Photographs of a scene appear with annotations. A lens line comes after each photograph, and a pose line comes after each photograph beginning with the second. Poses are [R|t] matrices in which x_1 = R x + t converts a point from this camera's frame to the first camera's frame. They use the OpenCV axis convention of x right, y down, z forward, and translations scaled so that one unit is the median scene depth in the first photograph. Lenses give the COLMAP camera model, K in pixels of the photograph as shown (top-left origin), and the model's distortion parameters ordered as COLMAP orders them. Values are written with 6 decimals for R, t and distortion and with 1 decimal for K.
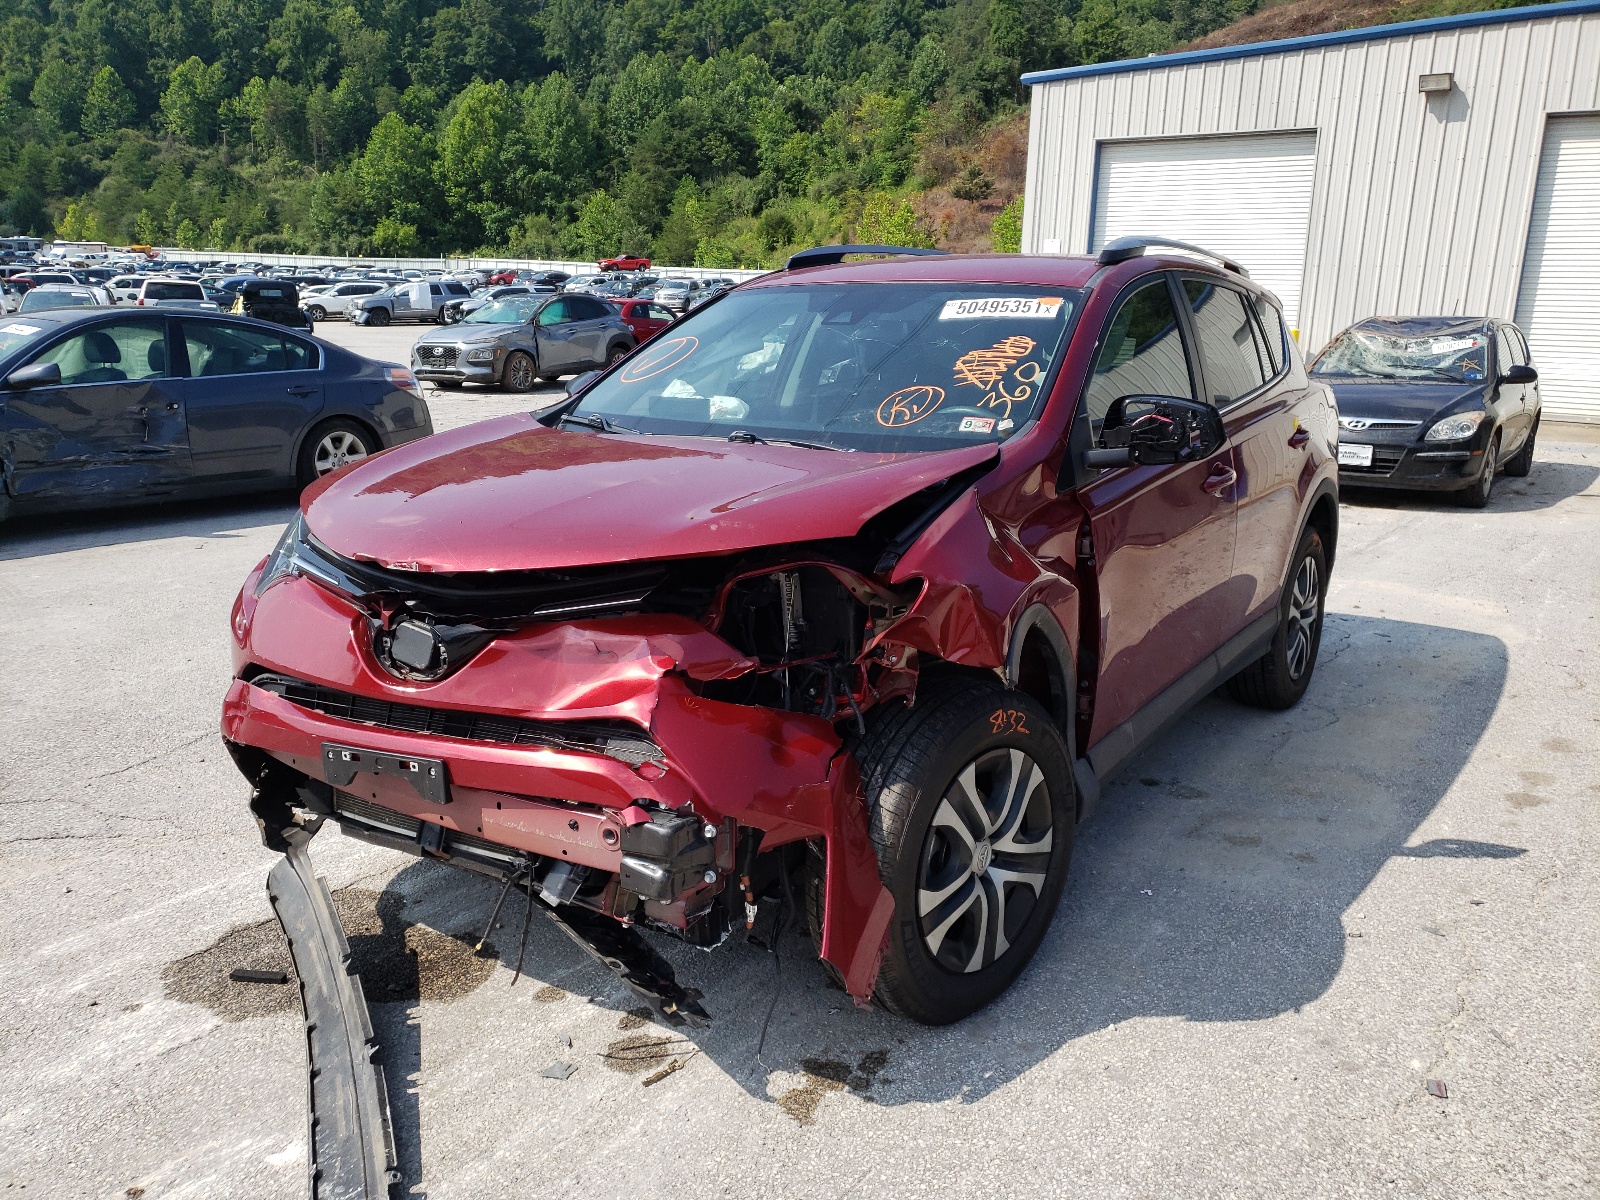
lens RADIAL K [[1240.1, 0, 786.4], [0, 1240.1, 601.0], [0, 0, 1]] dist [0.005248, 0.036154]
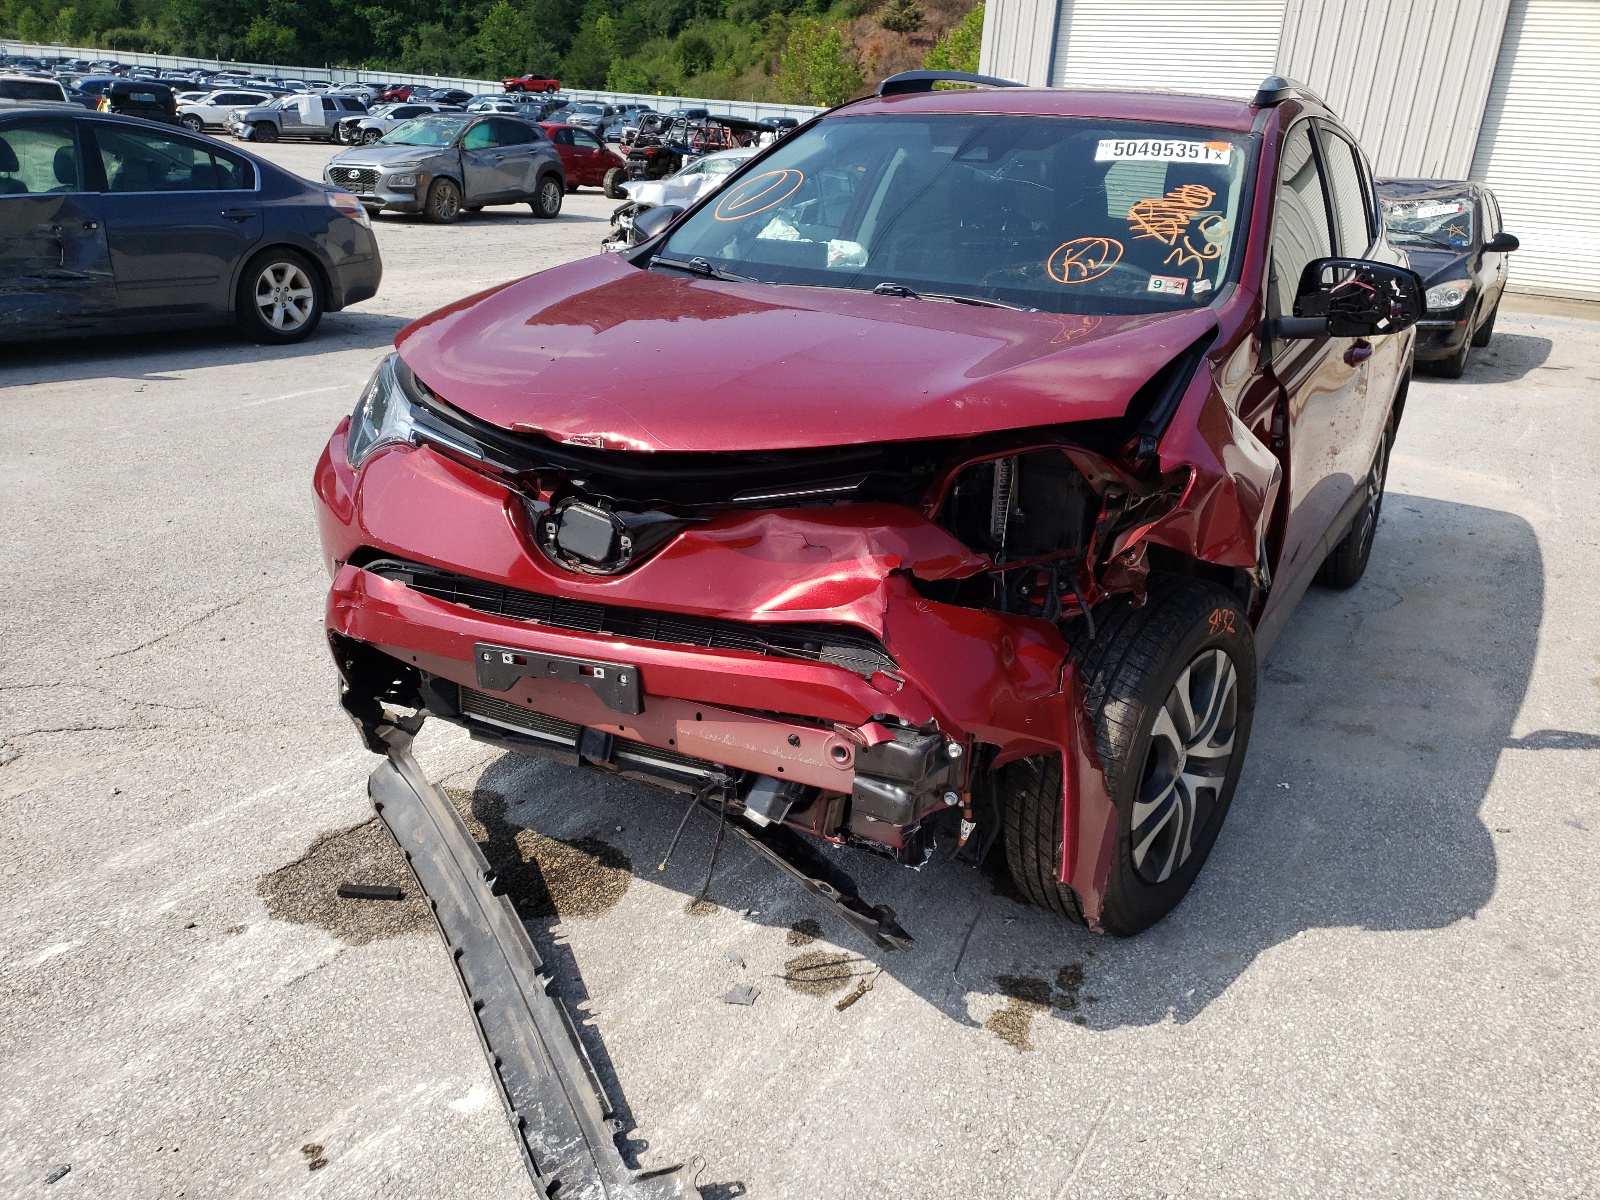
lens RADIAL K [[1234.6, 0, 807.5], [0, 1234.6, 621.6], [0, 0, 1]] dist [0.002770, 0.030469]
pose [[0.995192, 0.005085, 0.097808, -0.192730], [-0.018353, 0.990644, 0.135234, -0.018062], [-0.096205, -0.136379, 0.985974, 0.112036]]
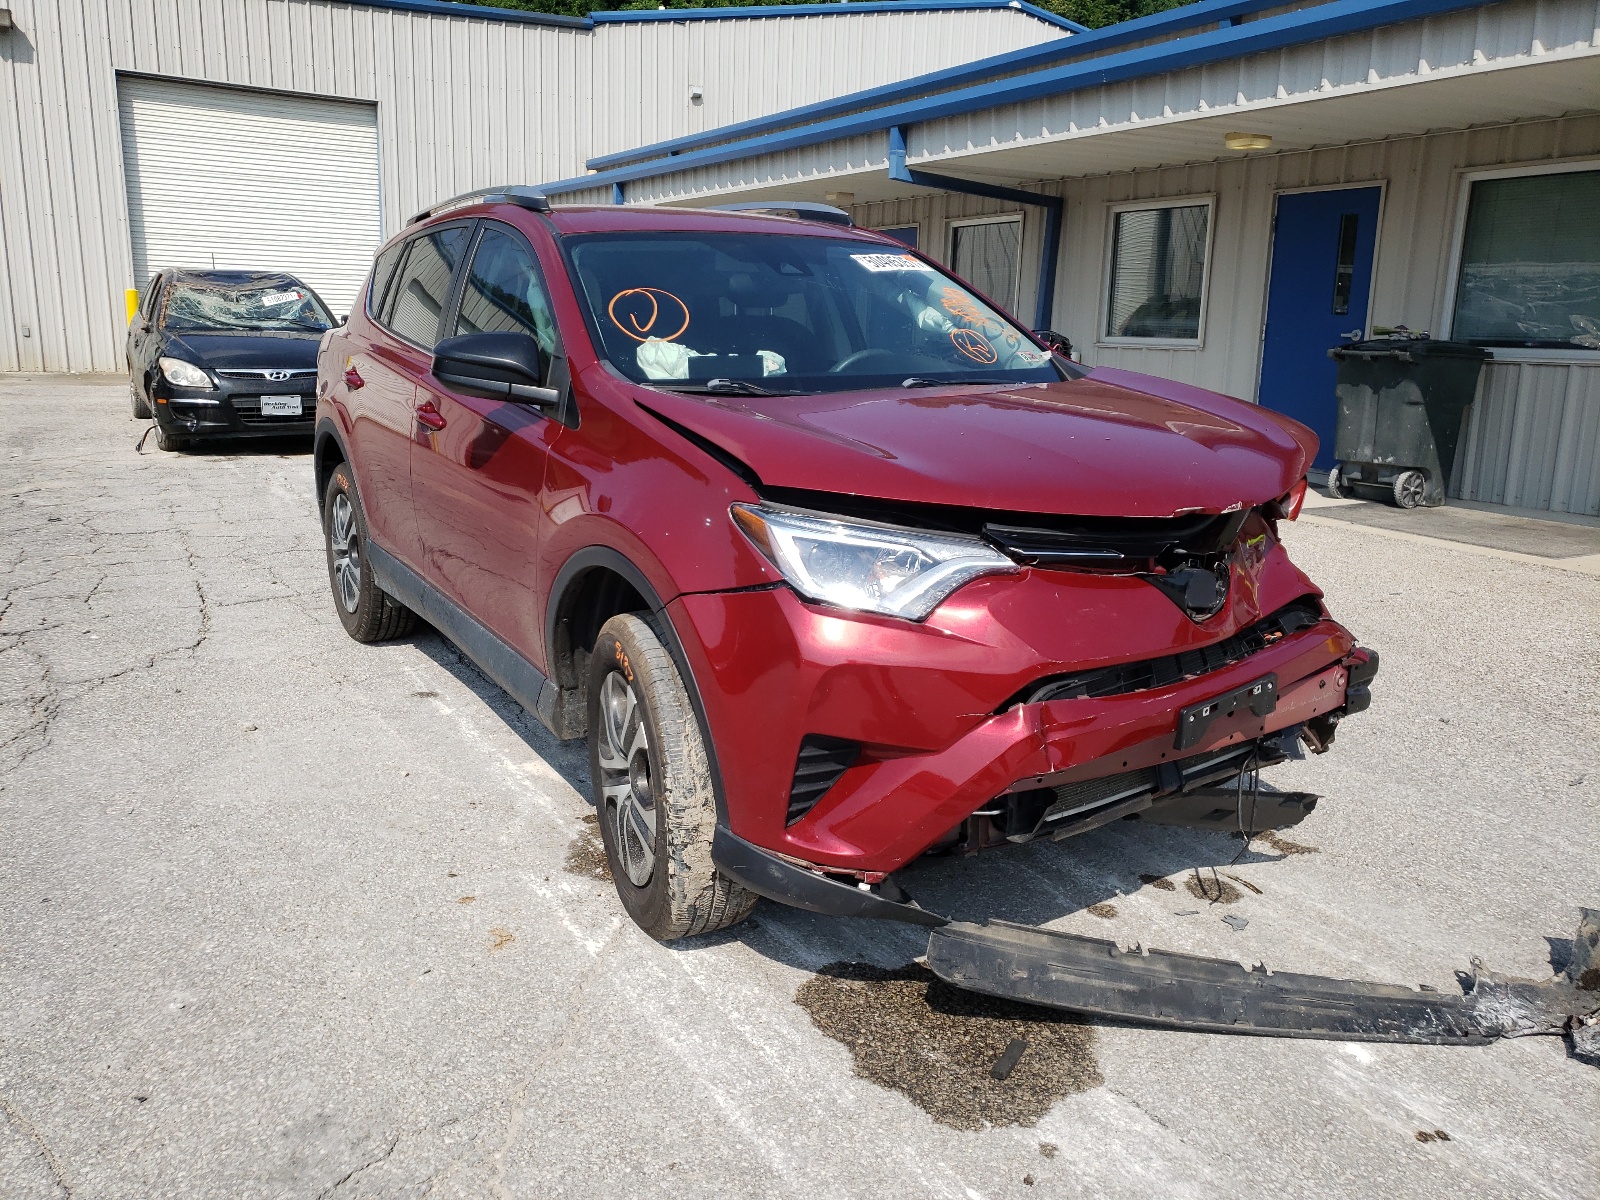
lens RADIAL K [[1240.1, 0, 786.4], [0, 1240.1, 601.0], [0, 0, 1]] dist [0.005248, 0.036154]
pose [[0.392034, -0.222303, 0.892687, -1.131295], [0.190537, 0.968944, 0.157617, -0.150584], [-0.900003, 0.108299, 0.422216, 0.733623]]
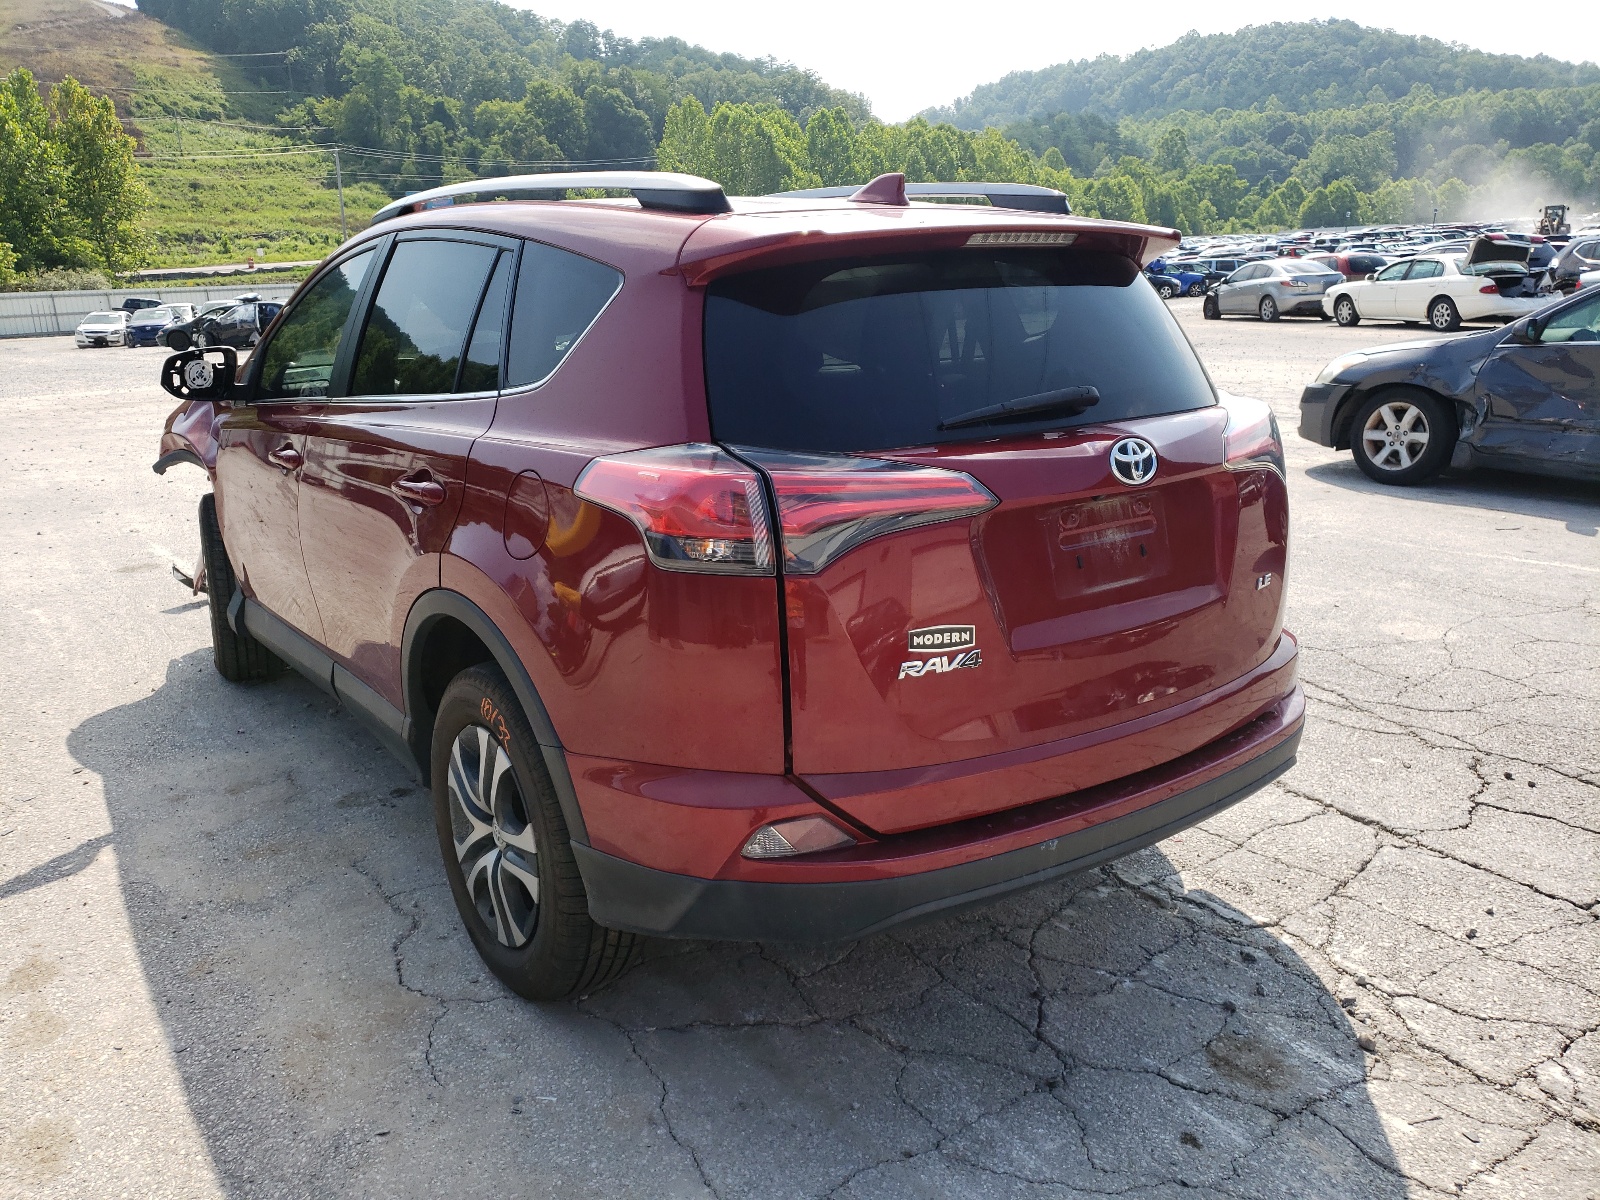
lens RADIAL K [[1240.1, 0, 786.4], [0, 1240.1, 601.0], [0, 0, 1]] dist [0.005248, 0.036154]
pose [[-0.328871, 0.243104, -0.912548, 1.397847], [-0.196719, 0.927467, 0.317974, -0.471424], [0.923659, 0.284088, -0.257194, 2.021835]]
